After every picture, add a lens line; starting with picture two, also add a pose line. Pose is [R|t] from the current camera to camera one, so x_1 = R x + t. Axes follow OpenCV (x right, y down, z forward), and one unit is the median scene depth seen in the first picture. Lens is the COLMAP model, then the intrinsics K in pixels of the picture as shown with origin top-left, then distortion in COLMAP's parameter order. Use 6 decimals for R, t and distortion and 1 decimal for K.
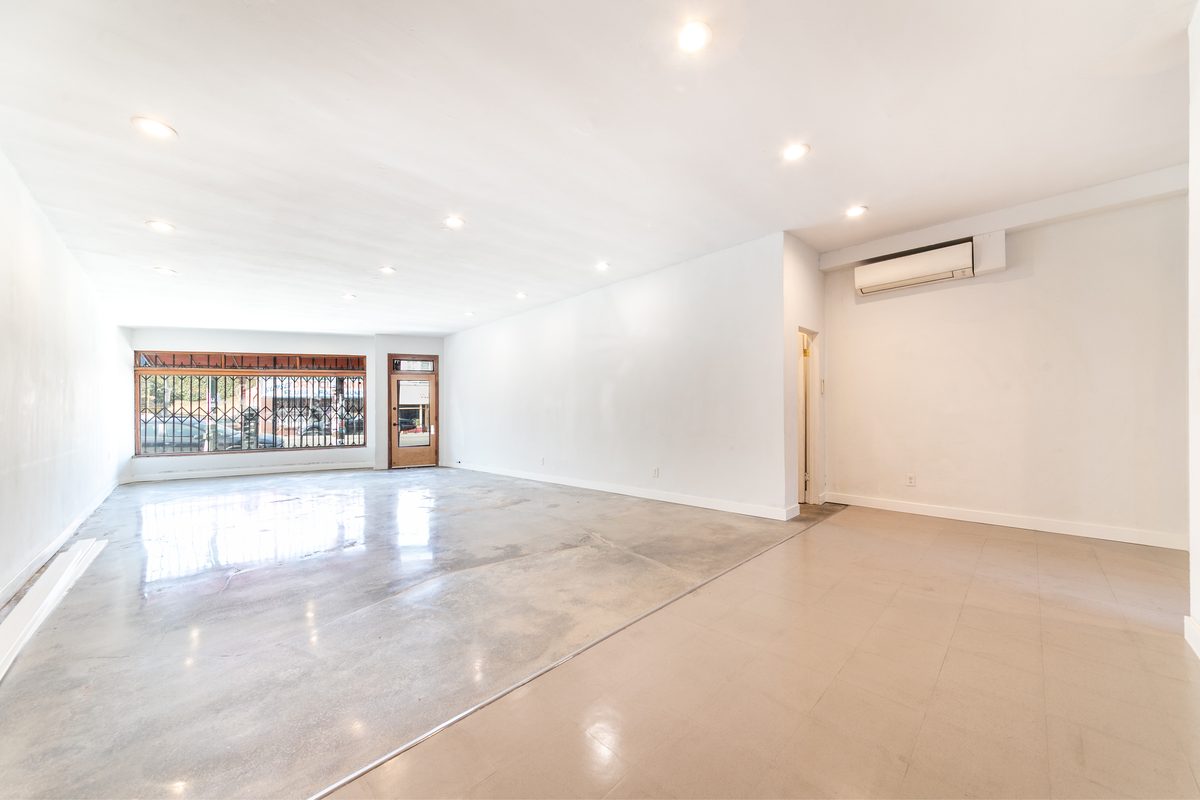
lens RADIAL K [[462.2, 0, 608.4], [0, 462.2, 401.9], [0, 0, 1]] dist [0.000270, 0.000024]
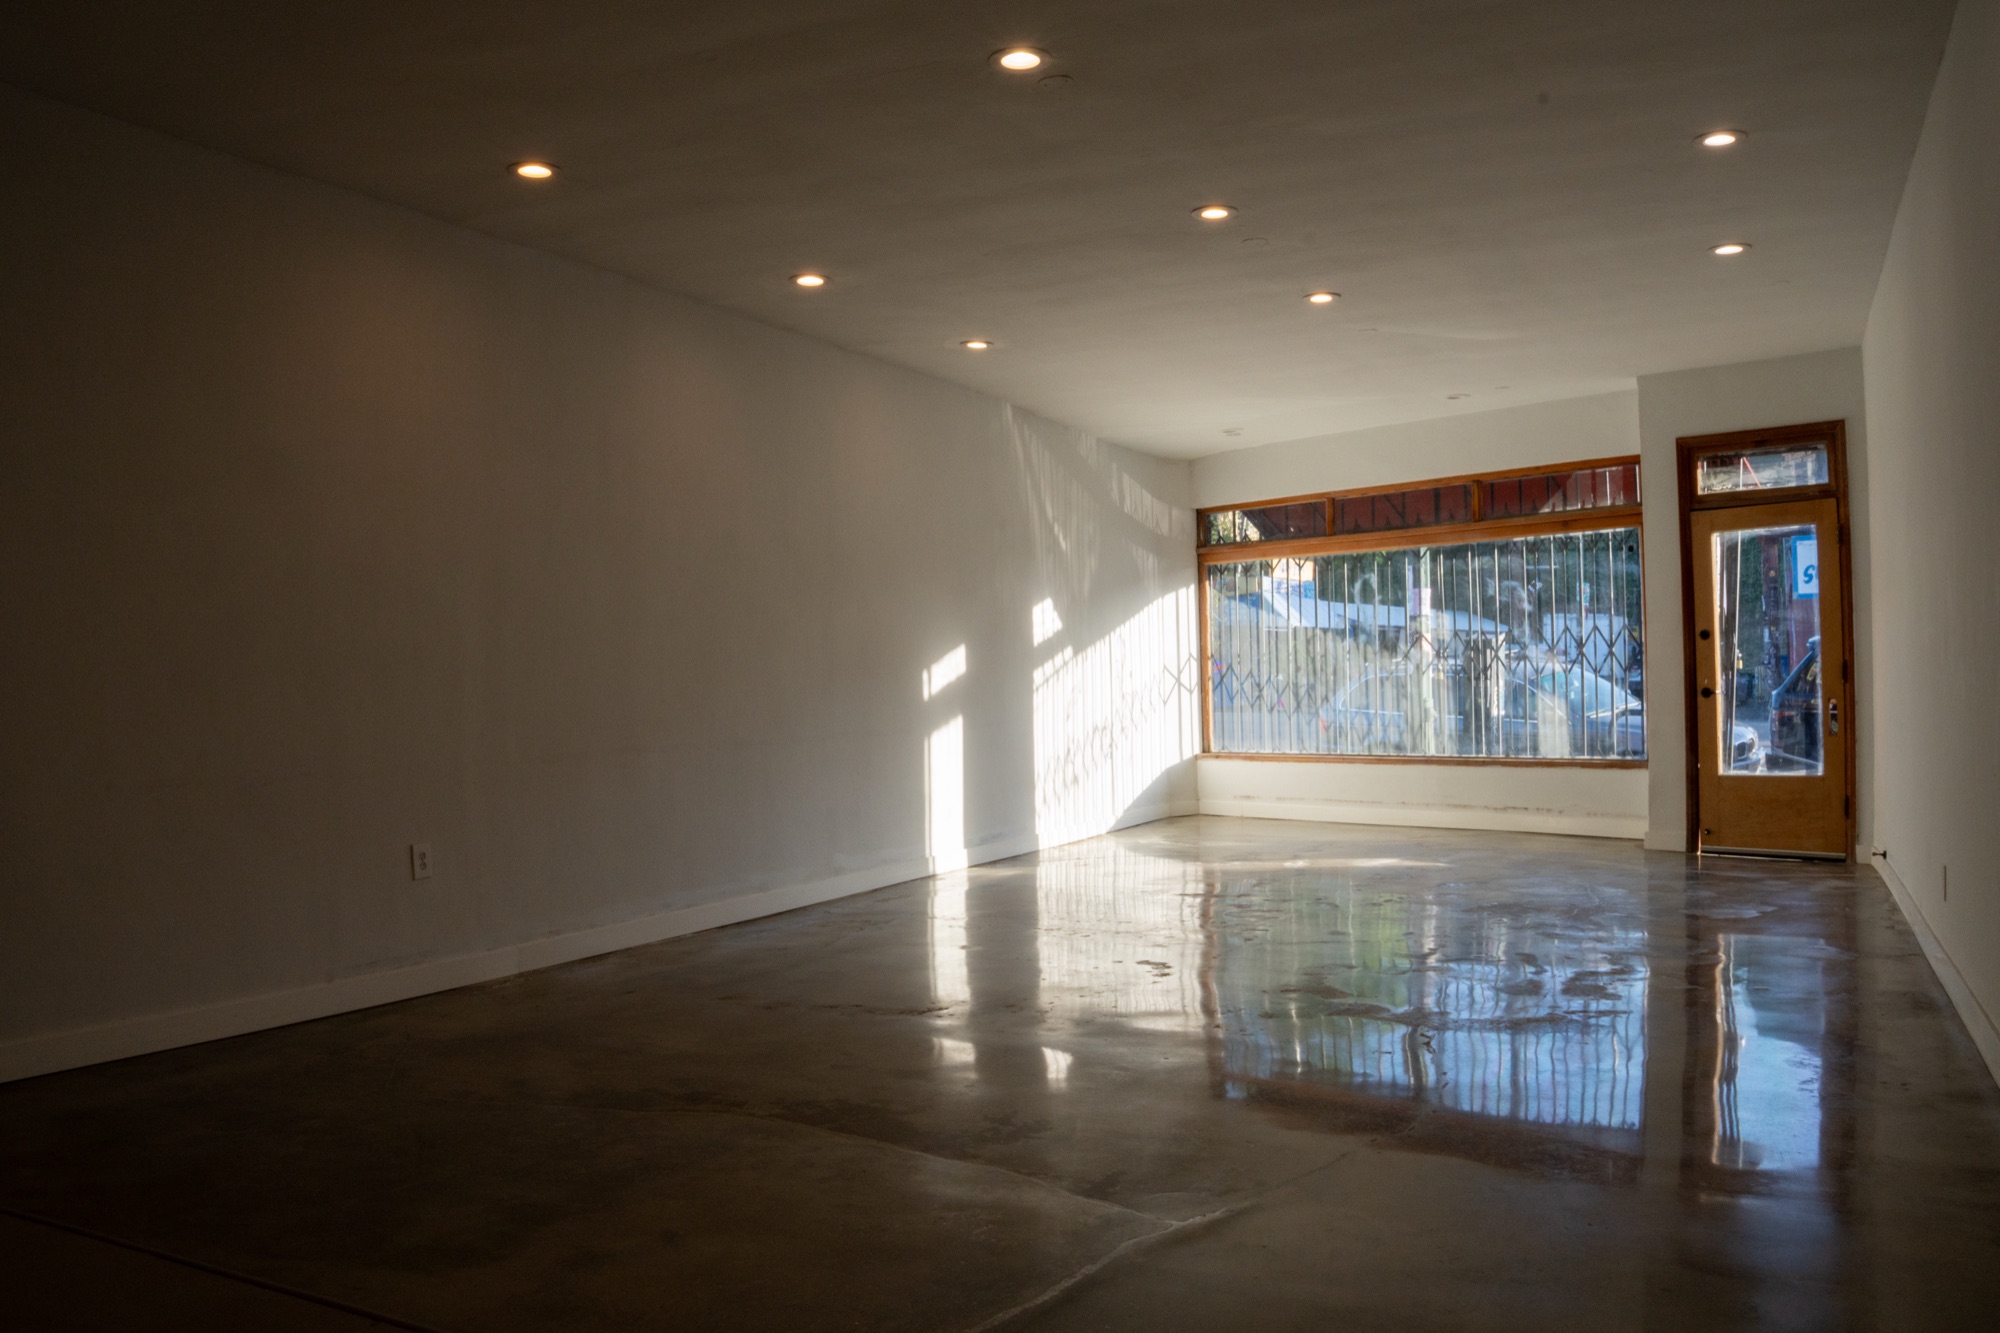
lens RADIAL K [[1693.2, 0, 1000.0], [0, 1693.2, 666.5], [0, 0, 1]] dist [0.003359, 0.001167]
pose [[0.343184, 0.005953, -0.939249, 0.343211], [0.040631, 0.998950, 0.021177, -0.005463], [0.938389, -0.045430, 0.342582, 0.252286]]
